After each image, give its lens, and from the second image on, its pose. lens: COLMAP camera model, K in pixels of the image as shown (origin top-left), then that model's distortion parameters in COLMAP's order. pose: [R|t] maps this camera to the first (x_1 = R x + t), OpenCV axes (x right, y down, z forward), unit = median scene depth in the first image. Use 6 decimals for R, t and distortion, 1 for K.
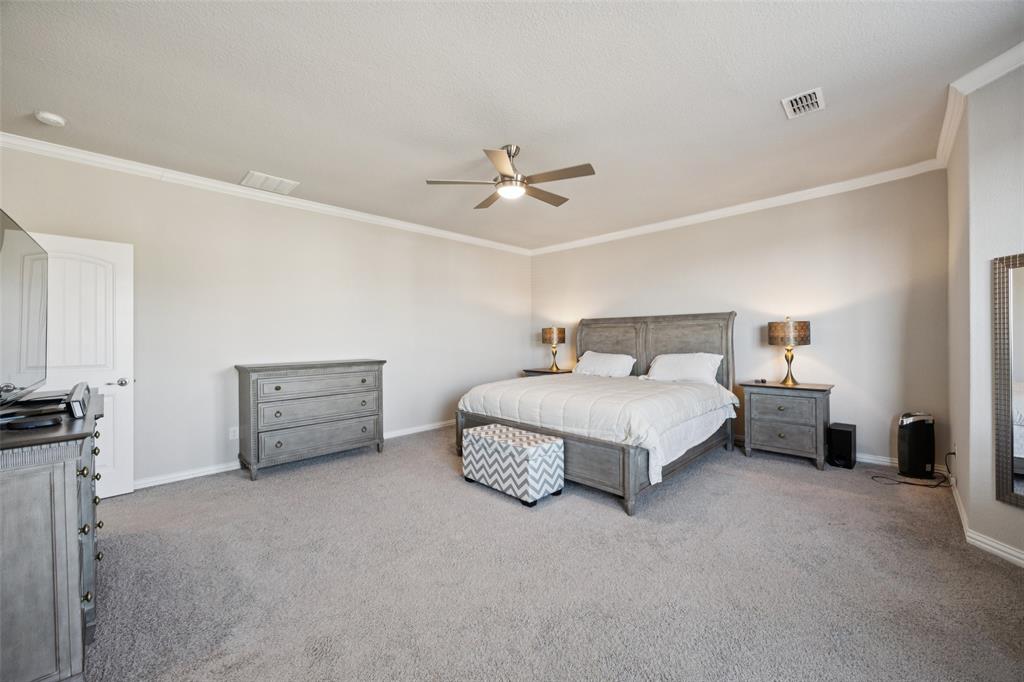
lens RADIAL K [[390.5, 0, 513.7], [0, 390.5, 337.1], [0, 0, 1]] dist [-0.001309, -0.000278]
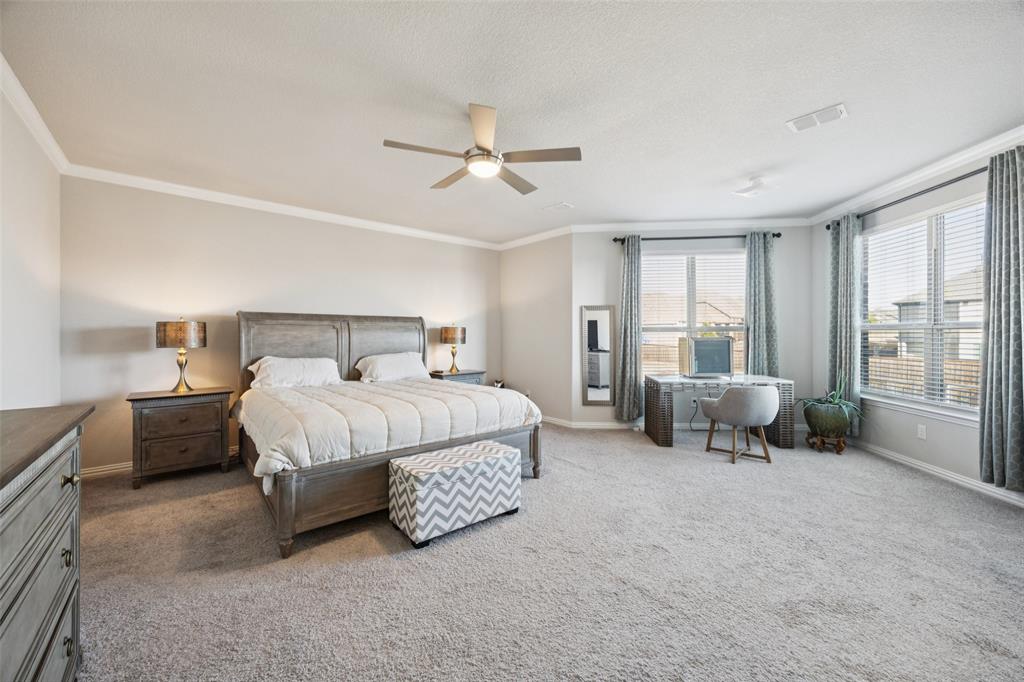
lens RADIAL K [[390.5, 0, 504.4], [0, 390.5, 337.1], [0, 0, 1]] dist [-0.001309, -0.000278]
pose [[0.117519, 0.006949, 0.993046, -0.610603], [-0.000454, 0.999976, -0.006944, 0.005409], [-0.993071, 0.000365, 0.117519, 0.606721]]
